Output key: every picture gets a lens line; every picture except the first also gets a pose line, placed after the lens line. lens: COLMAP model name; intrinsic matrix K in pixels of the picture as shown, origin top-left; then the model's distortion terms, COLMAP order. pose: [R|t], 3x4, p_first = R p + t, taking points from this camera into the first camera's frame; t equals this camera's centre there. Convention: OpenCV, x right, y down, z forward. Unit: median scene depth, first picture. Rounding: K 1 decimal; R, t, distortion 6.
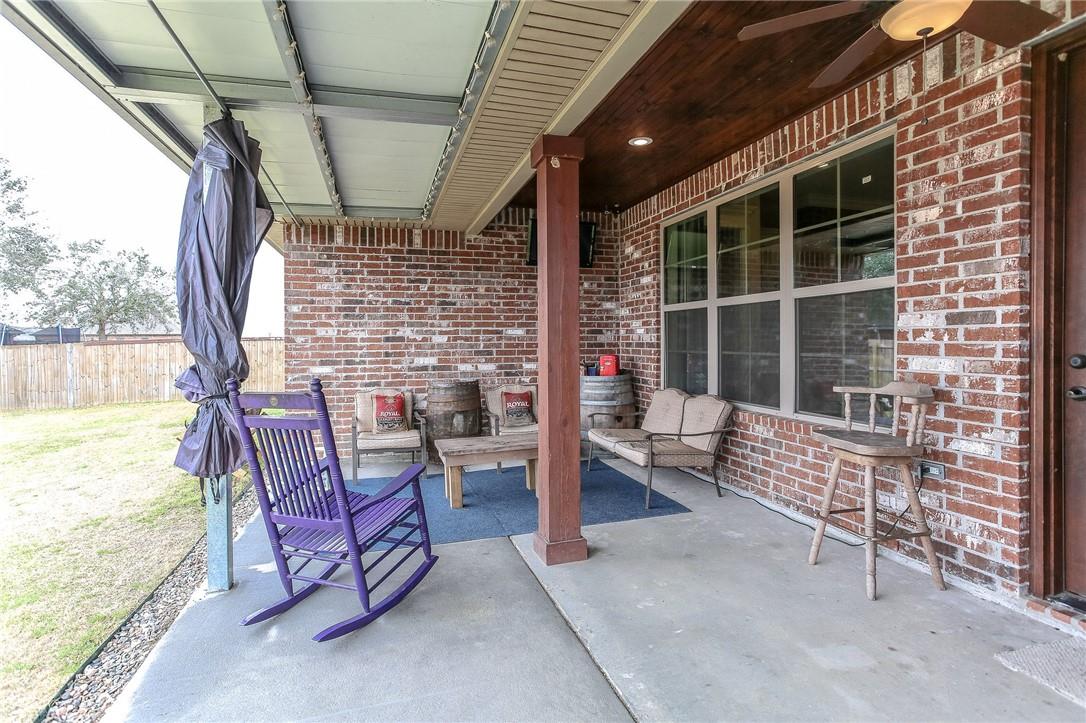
lens RADIAL K [[535.2, 0, 545.7], [0, 535.2, 347.5], [0, 0, 1]] dist [-0.035175, 0.037024]
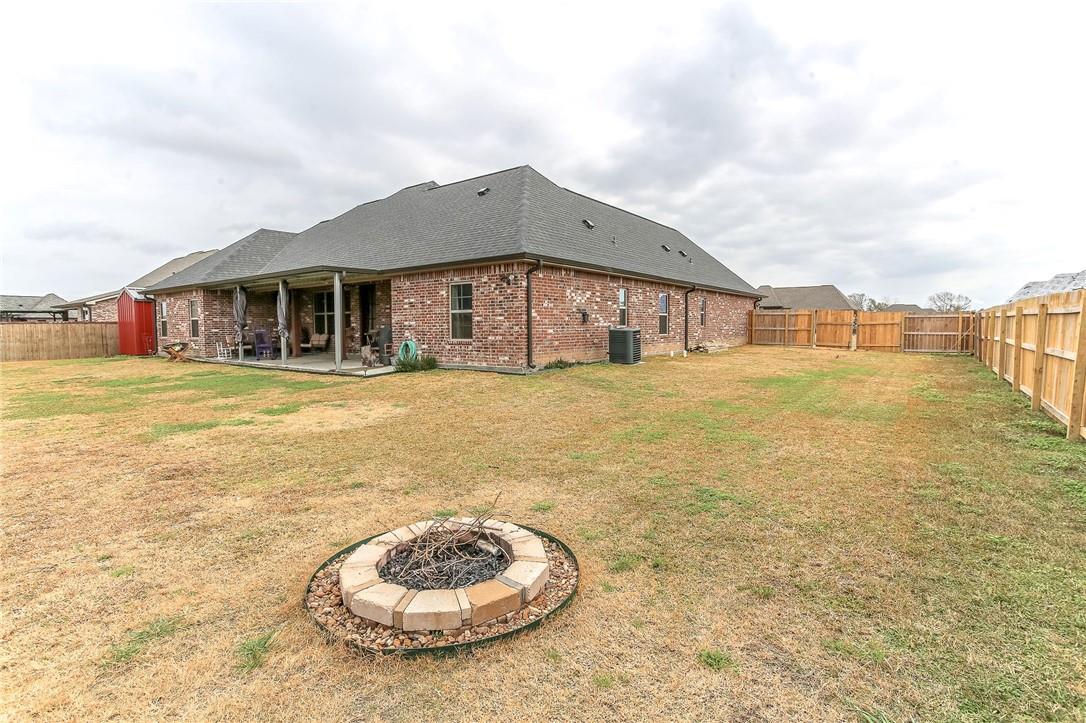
lens RADIAL K [[535.2, 0, 545.7], [0, 535.2, 347.5], [0, 0, 1]] dist [-0.035175, 0.037024]
pose [[0.816401, -0.022715, 0.577039, -0.753832], [0.010852, 0.999653, 0.023997, 0.111678], [-0.577384, -0.013329, 0.816364, -3.657135]]
